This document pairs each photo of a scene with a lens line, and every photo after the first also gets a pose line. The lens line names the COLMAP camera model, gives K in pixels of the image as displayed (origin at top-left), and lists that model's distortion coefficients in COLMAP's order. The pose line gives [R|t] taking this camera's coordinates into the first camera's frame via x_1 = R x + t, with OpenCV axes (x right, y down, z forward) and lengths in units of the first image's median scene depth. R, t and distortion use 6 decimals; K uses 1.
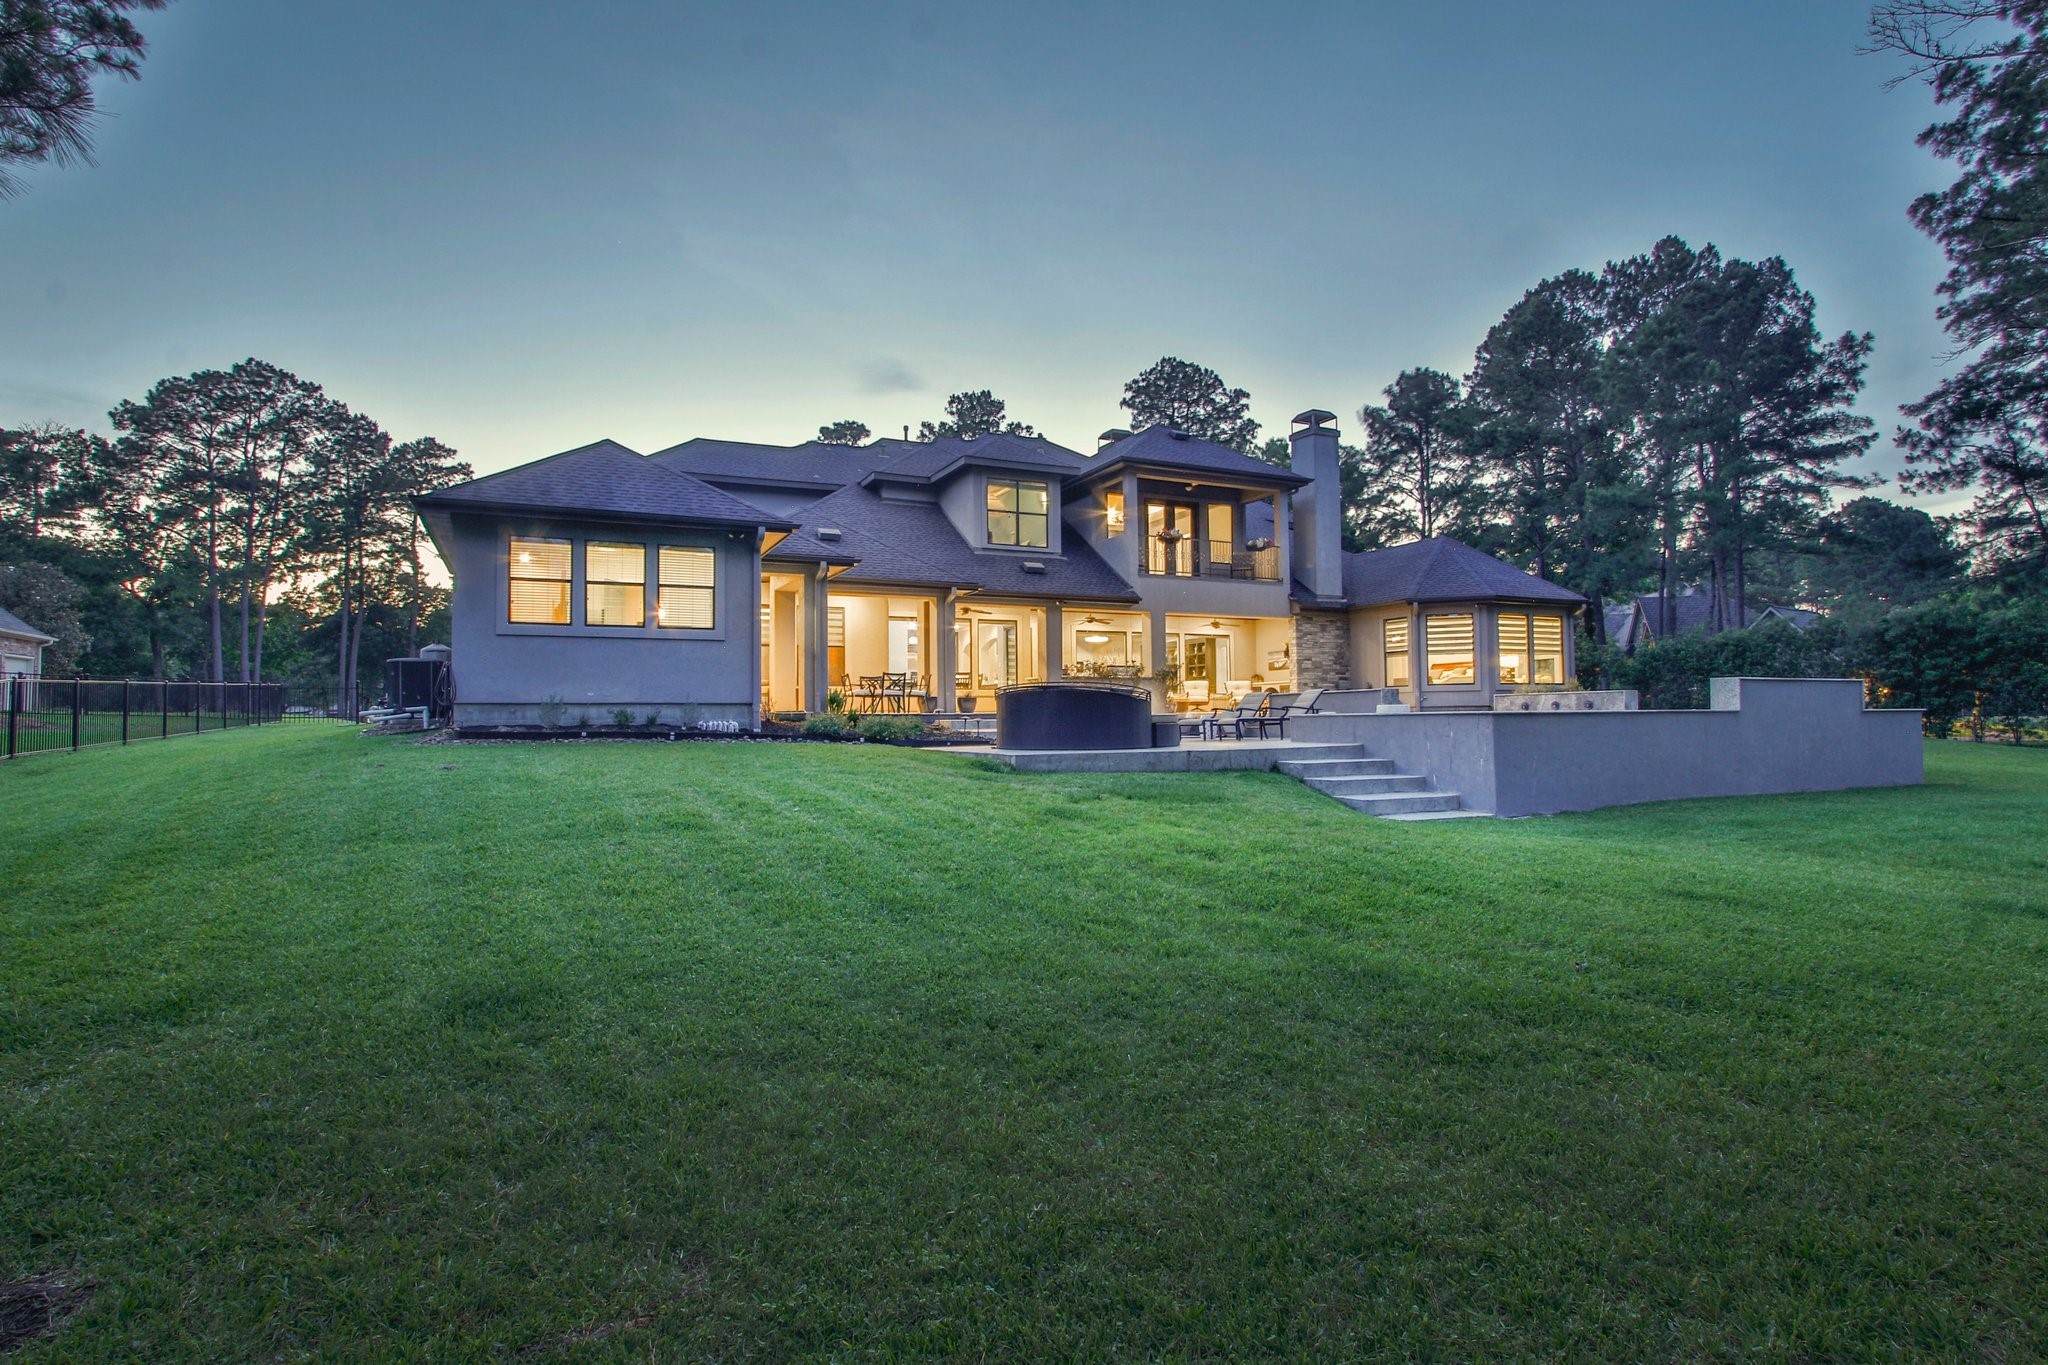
lens RADIAL K [[1069.8, 0, 1024.0], [0, 1069.8, 682.5], [0, 0, 1]] dist [-0.014760, -0.012645]
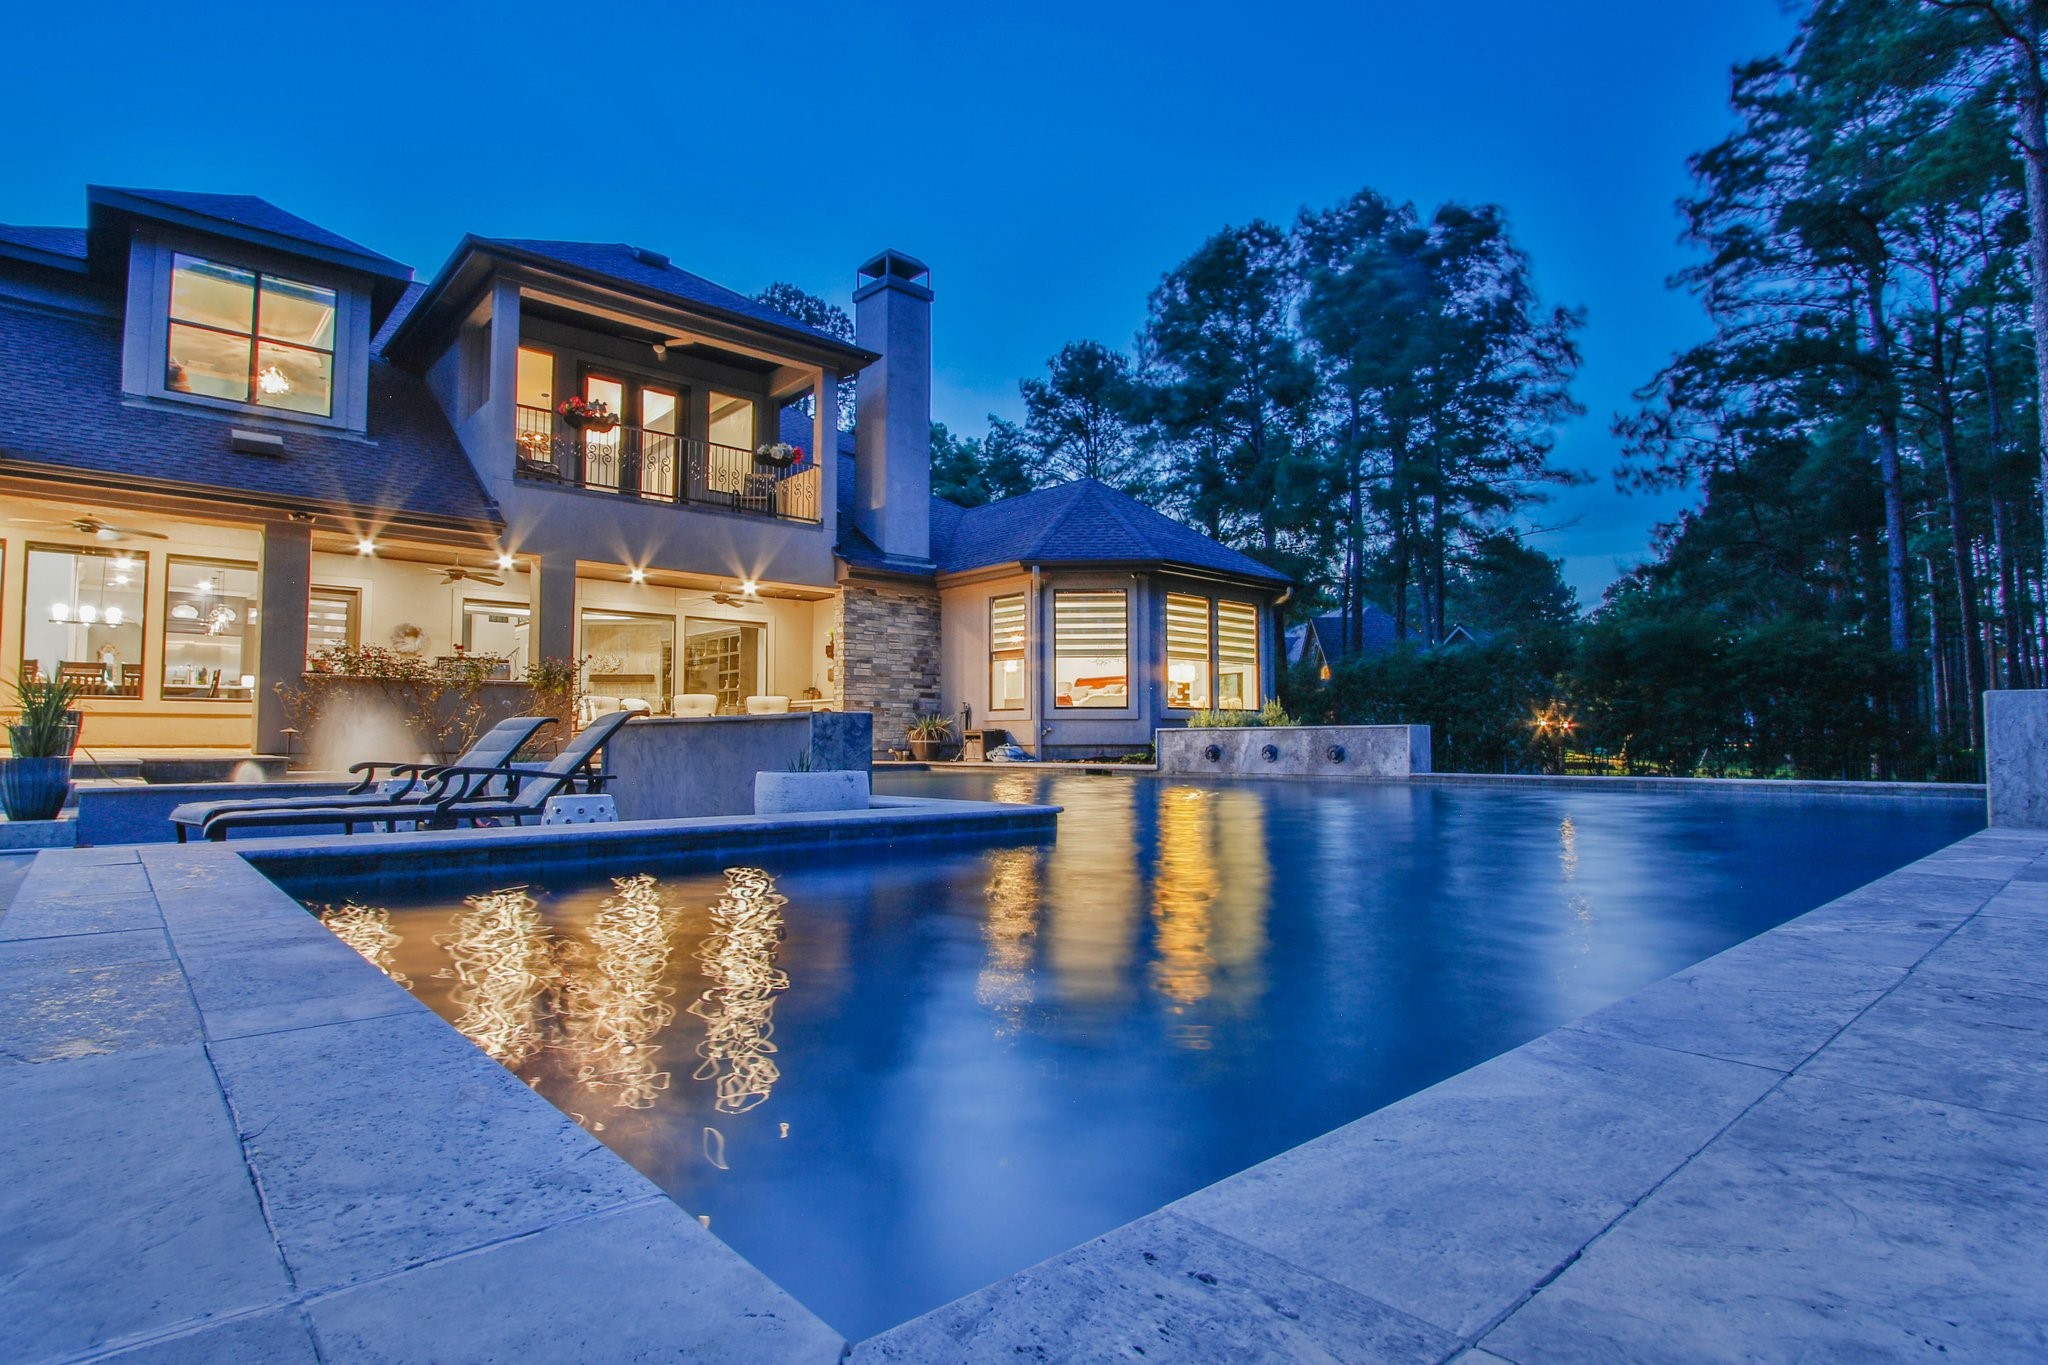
lens RADIAL K [[1069.8, 0, 1024.0], [0, 1069.8, 682.5], [0, 0, 1]] dist [-0.014760, -0.012645]
pose [[0.959207, 0.024875, 0.281609, 0.182332], [-0.019219, 0.999555, -0.022829, 0.001779], [-0.282051, 0.016486, 0.959258, 0.407304]]
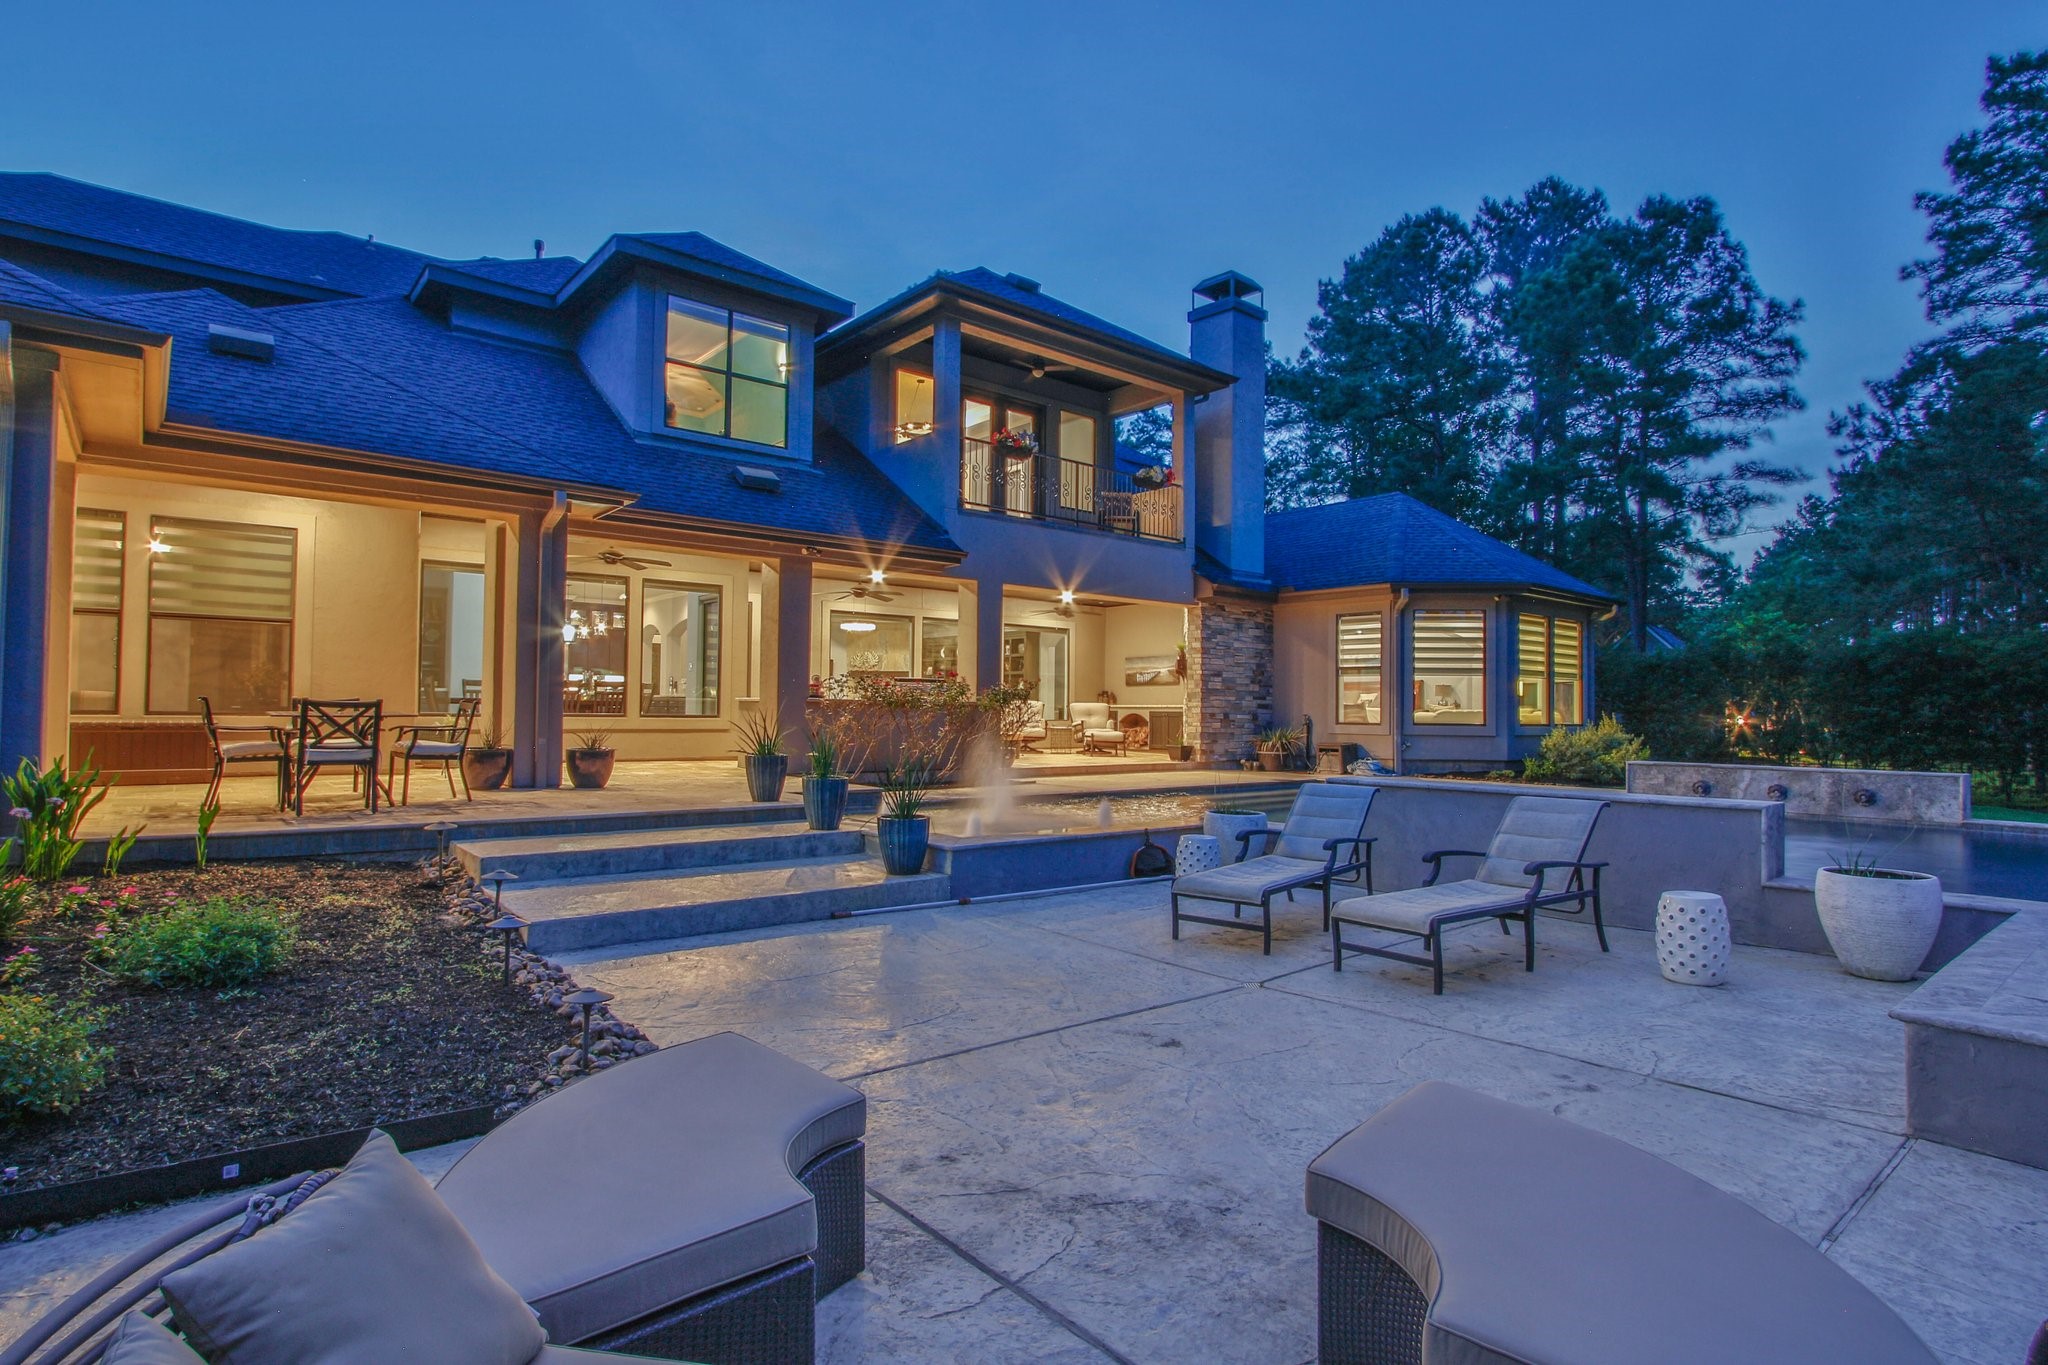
lens RADIAL K [[1081.8, 0, 1024.0], [0, 1081.8, 682.5], [0, 0, 1]] dist [-0.019627, -0.000318]
pose [[0.969208, 0.029139, 0.244513, 0.008373], [-0.031456, 0.999490, 0.005574, -0.017070], [-0.244226, -0.013094, 0.969630, 0.424129]]
